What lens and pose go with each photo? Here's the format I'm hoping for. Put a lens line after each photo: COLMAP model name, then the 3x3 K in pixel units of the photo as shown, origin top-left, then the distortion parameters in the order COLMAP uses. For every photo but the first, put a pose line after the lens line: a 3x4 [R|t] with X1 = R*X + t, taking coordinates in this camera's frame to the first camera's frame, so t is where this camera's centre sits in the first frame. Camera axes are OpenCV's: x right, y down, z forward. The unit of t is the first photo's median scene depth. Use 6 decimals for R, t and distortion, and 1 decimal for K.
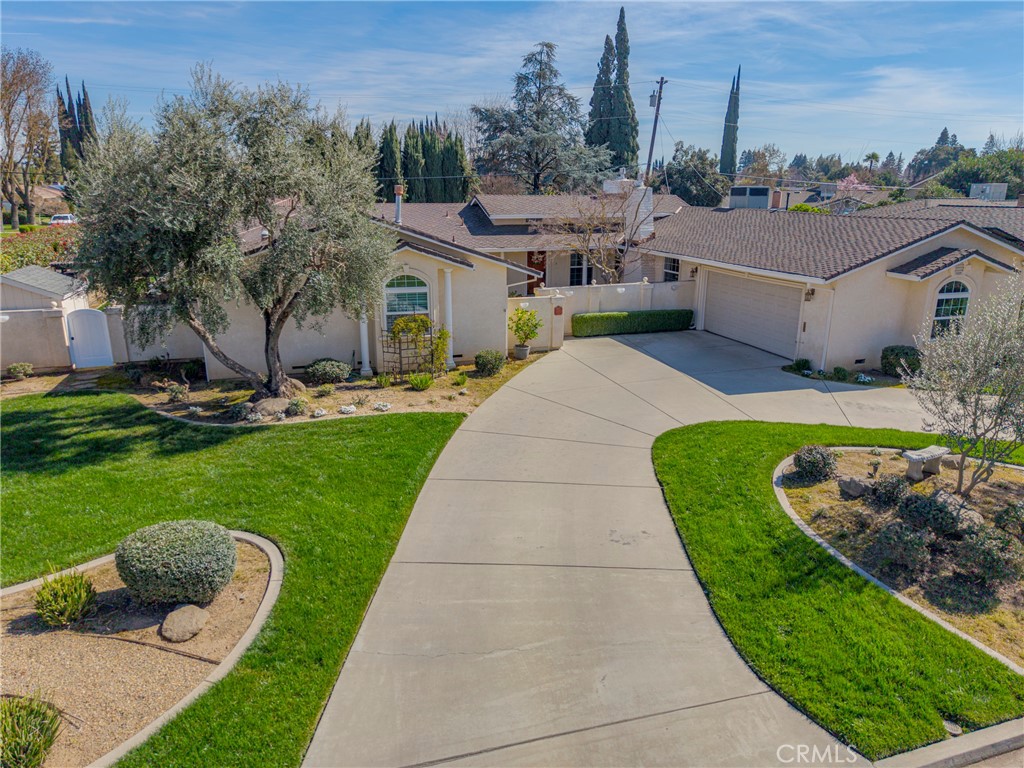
lens RADIAL K [[684.5, 0, 514.6], [0, 684.5, 383.3], [0, 0, 1]] dist [0.020900, -0.015119]
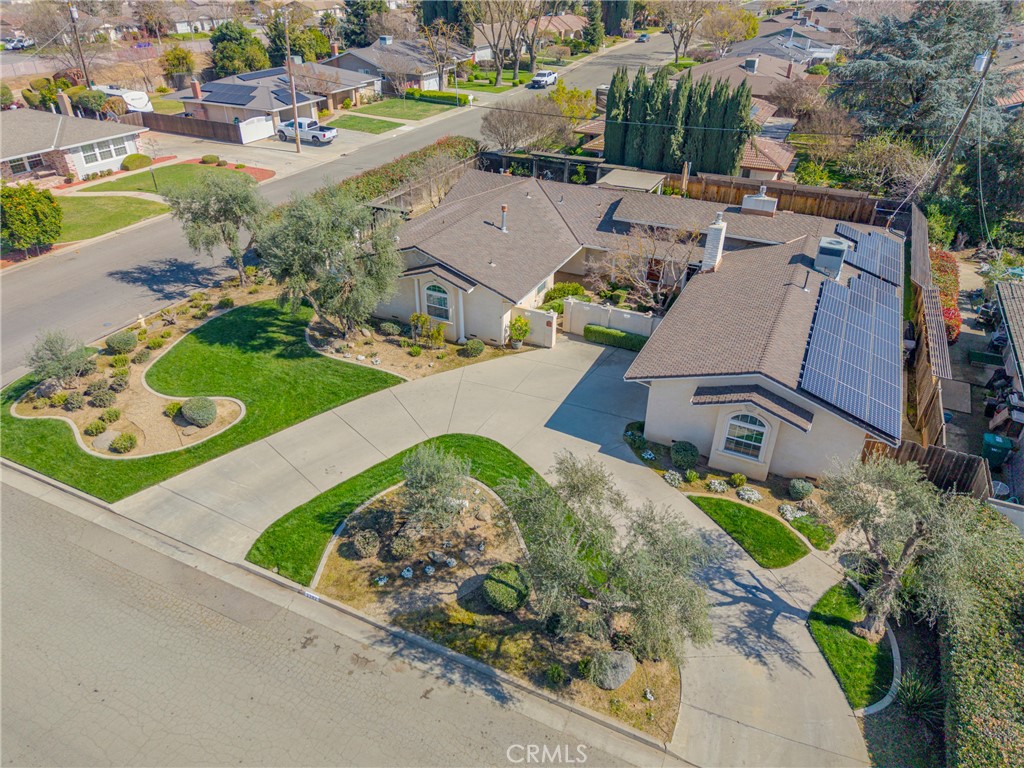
lens RADIAL K [[684.5, 0, 514.6], [0, 684.5, 383.3], [0, 0, 1]] dist [0.020900, -0.015119]
pose [[0.721795, 0.366174, -0.587306, 1.226988], [-0.196251, 0.922032, 0.333679, -0.620939], [0.663700, -0.125589, 0.737380, -0.169545]]
